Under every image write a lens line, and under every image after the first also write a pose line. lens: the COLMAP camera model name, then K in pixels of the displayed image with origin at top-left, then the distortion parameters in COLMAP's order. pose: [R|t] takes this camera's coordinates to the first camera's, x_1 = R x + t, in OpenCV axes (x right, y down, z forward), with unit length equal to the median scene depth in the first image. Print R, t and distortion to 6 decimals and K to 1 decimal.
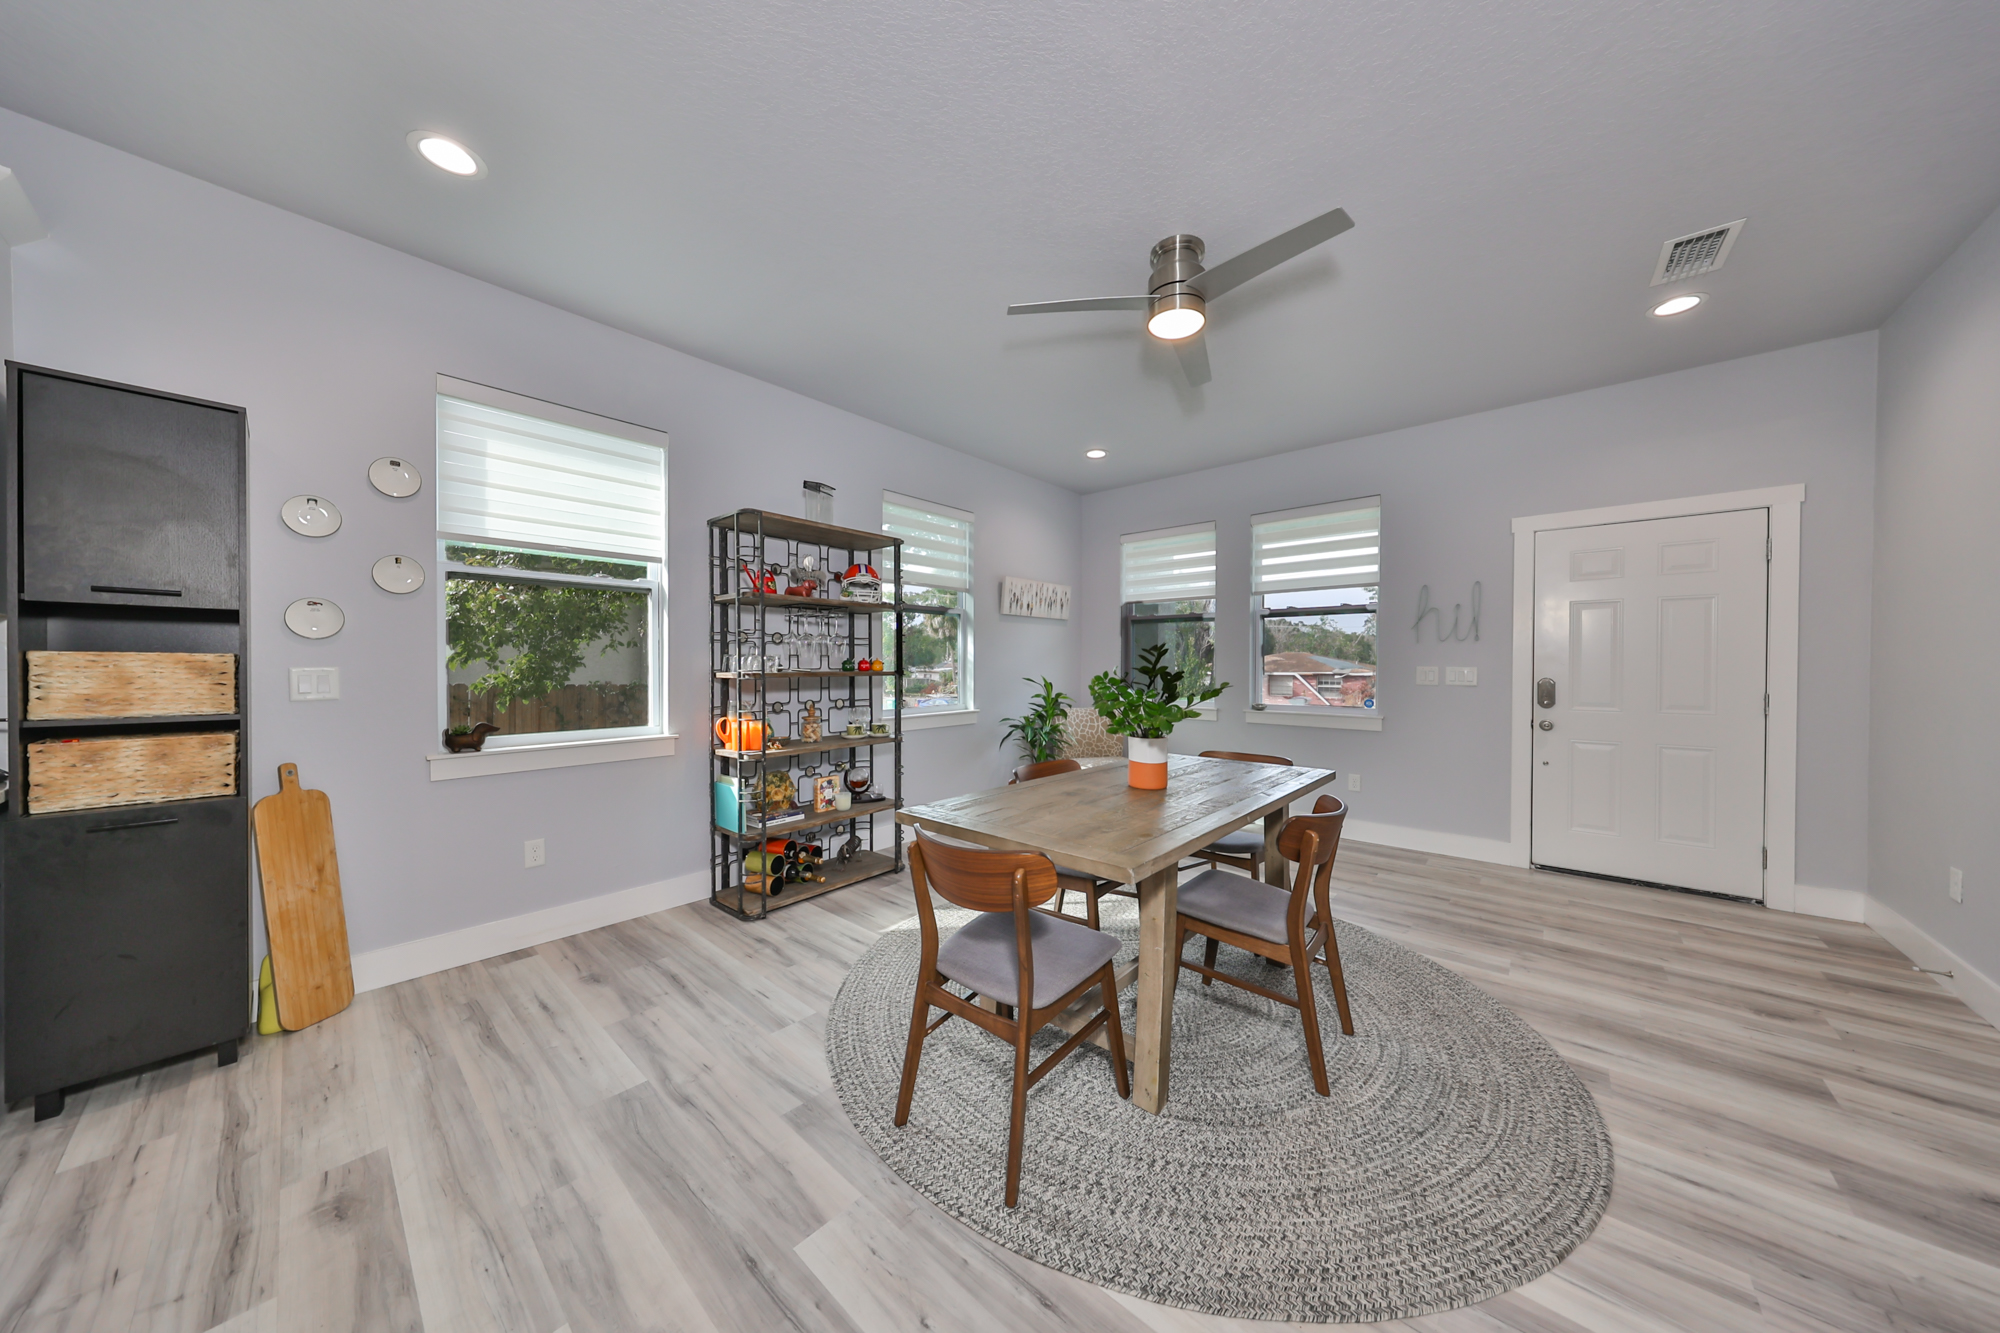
lens RADIAL K [[631.1, 0, 991.6], [0, 631.1, 673.3], [0, 0, 1]] dist [0.000514, 0.000167]
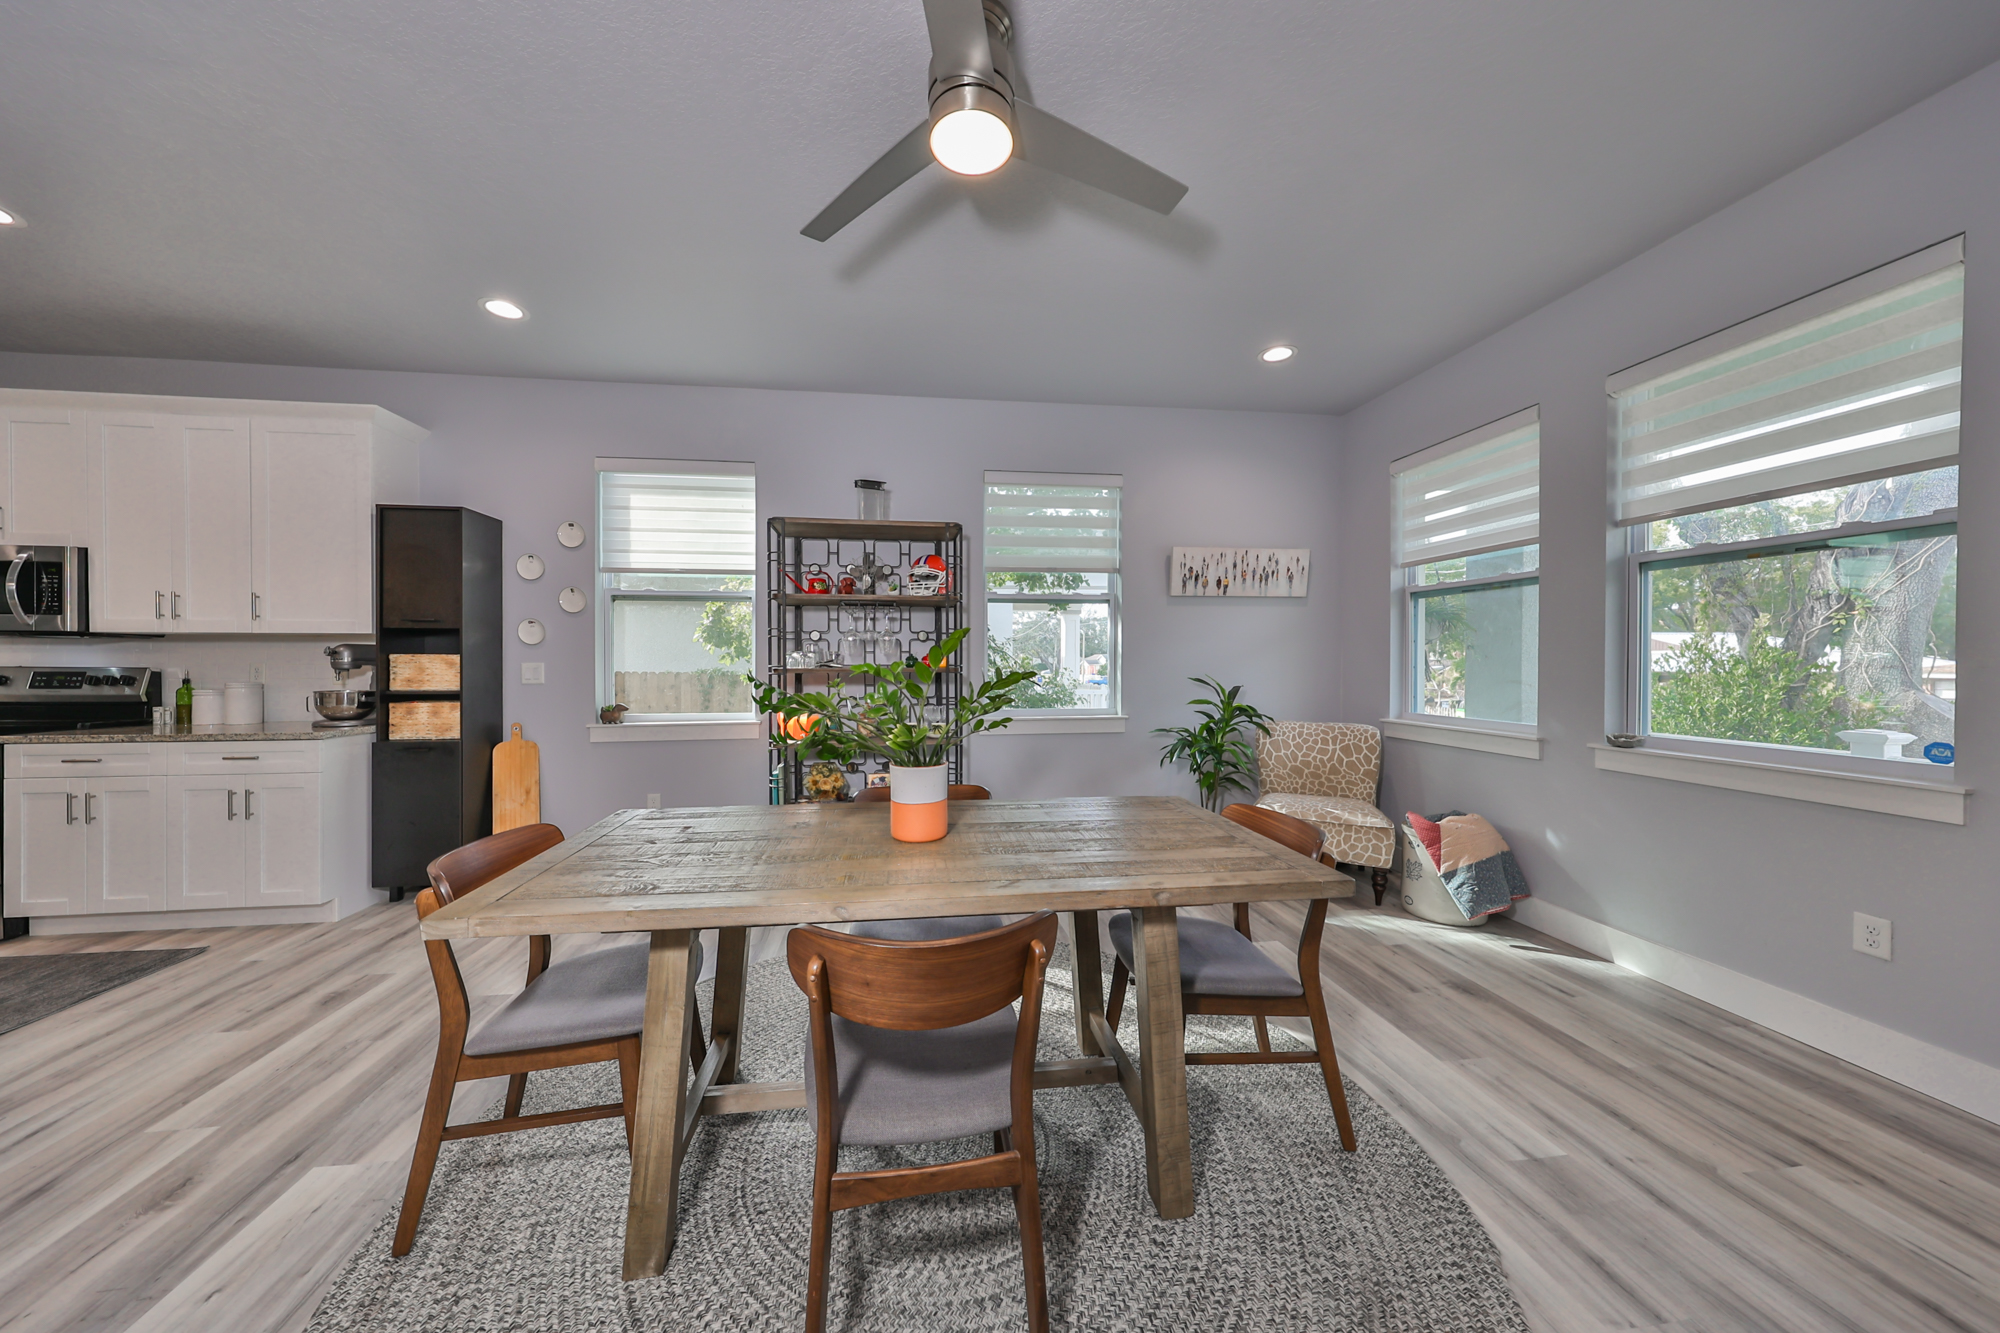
lens RADIAL K [[631.1, 0, 967.7], [0, 631.1, 670.5], [0, 0, 1]] dist [0.000514, 0.000167]
pose [[0.750514, 0.009617, -0.660785, 0.534169], [-0.007861, 0.999953, 0.005625, -0.005148], [0.660808, 0.000972, 0.750554, 0.368793]]
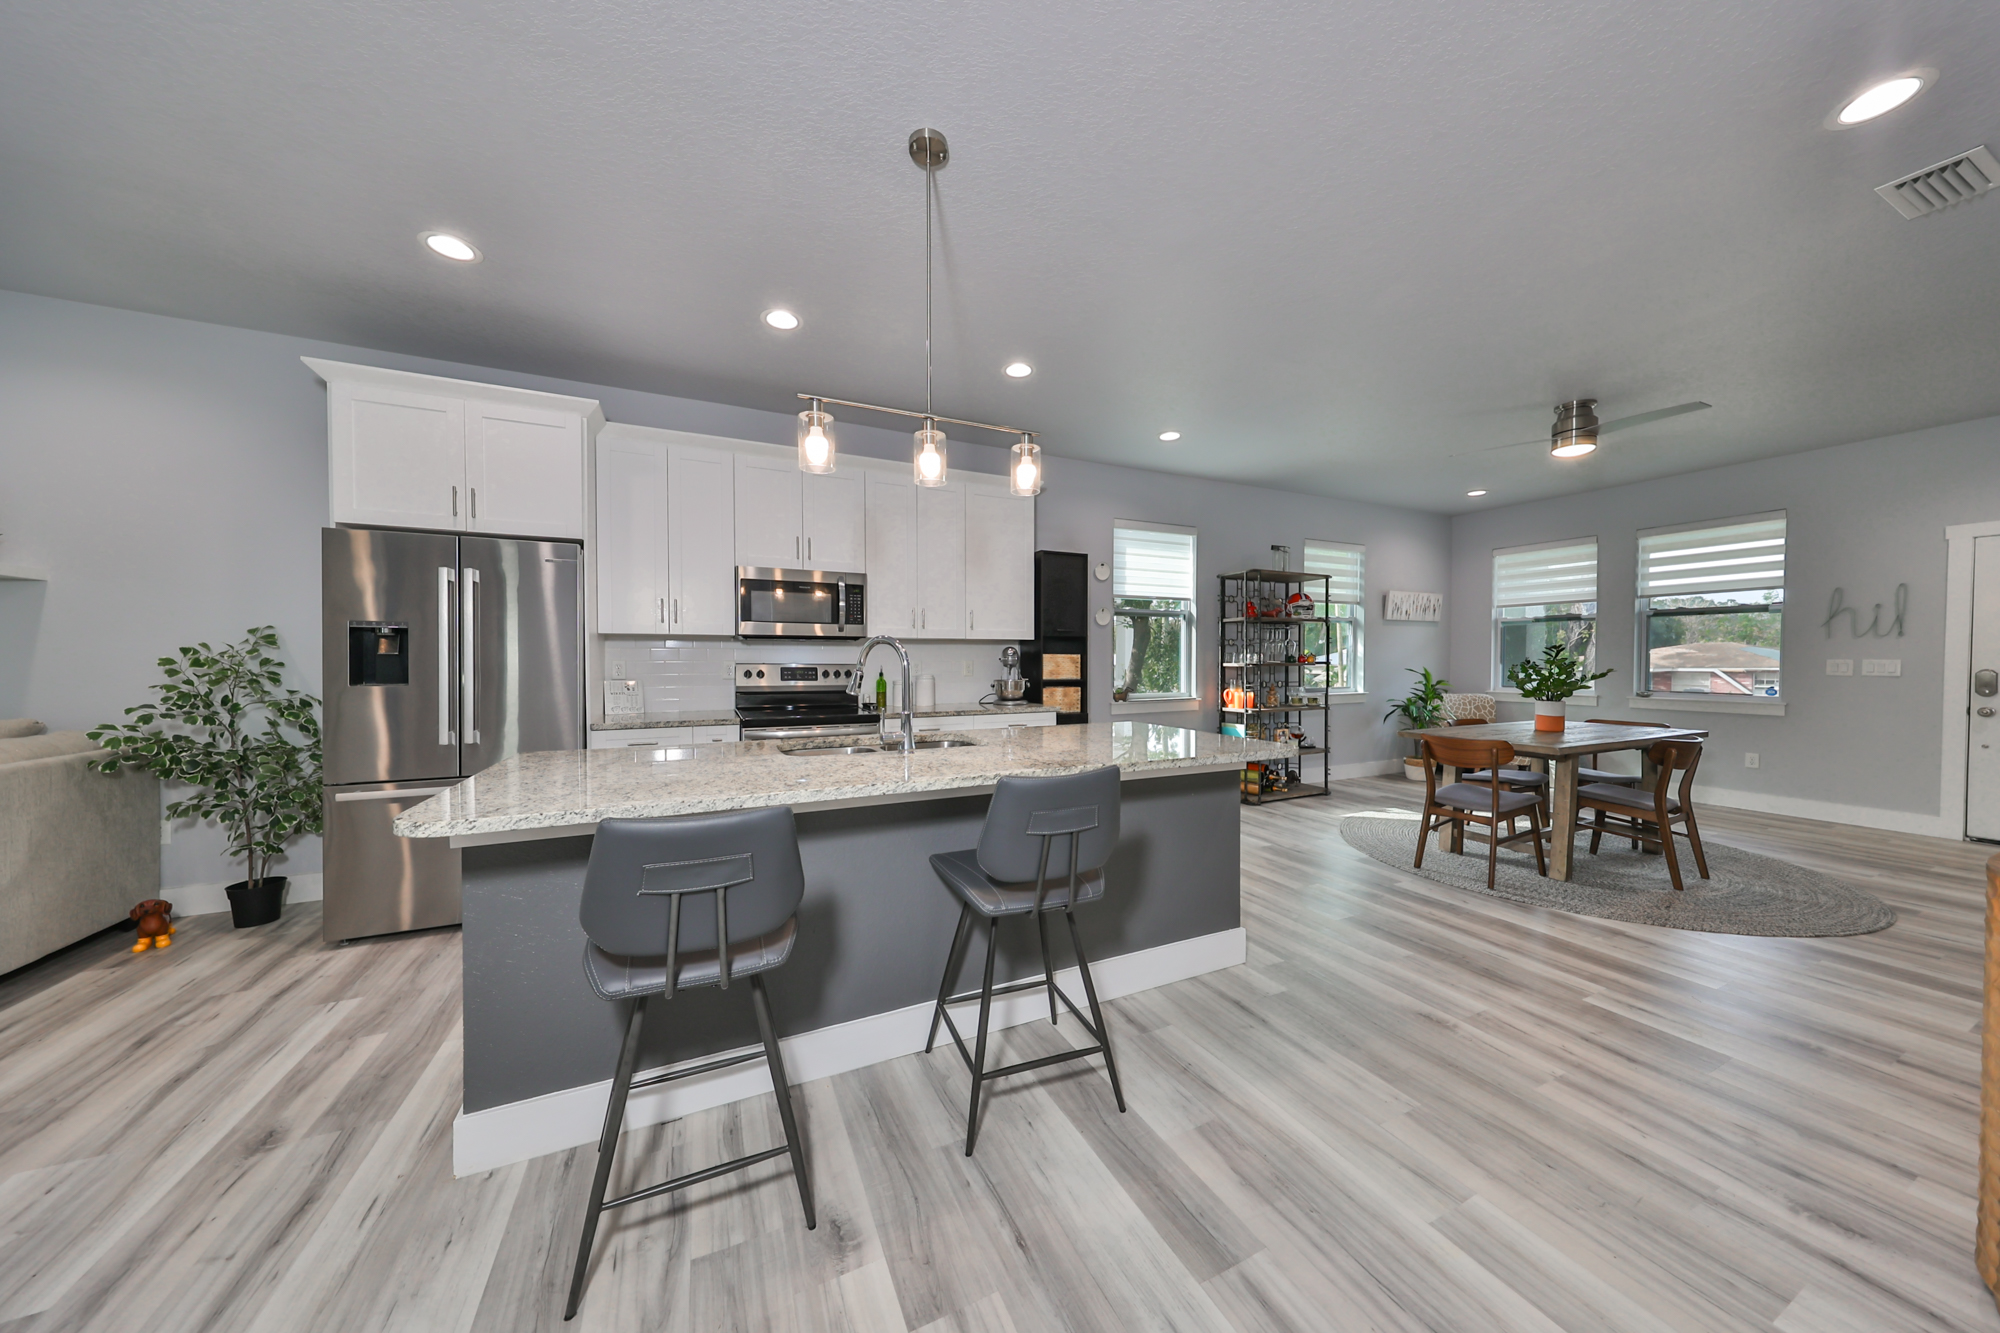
lens RADIAL K [[631.1, 0, 994.1], [0, 631.1, 667.7], [0, 0, 1]] dist [0.000514, 0.000167]
pose [[0.916693, 0.004374, -0.399569, -0.312818], [-0.004393, 0.999990, 0.000870, 0.012039], [0.399569, 0.000958, 0.916703, -0.810361]]
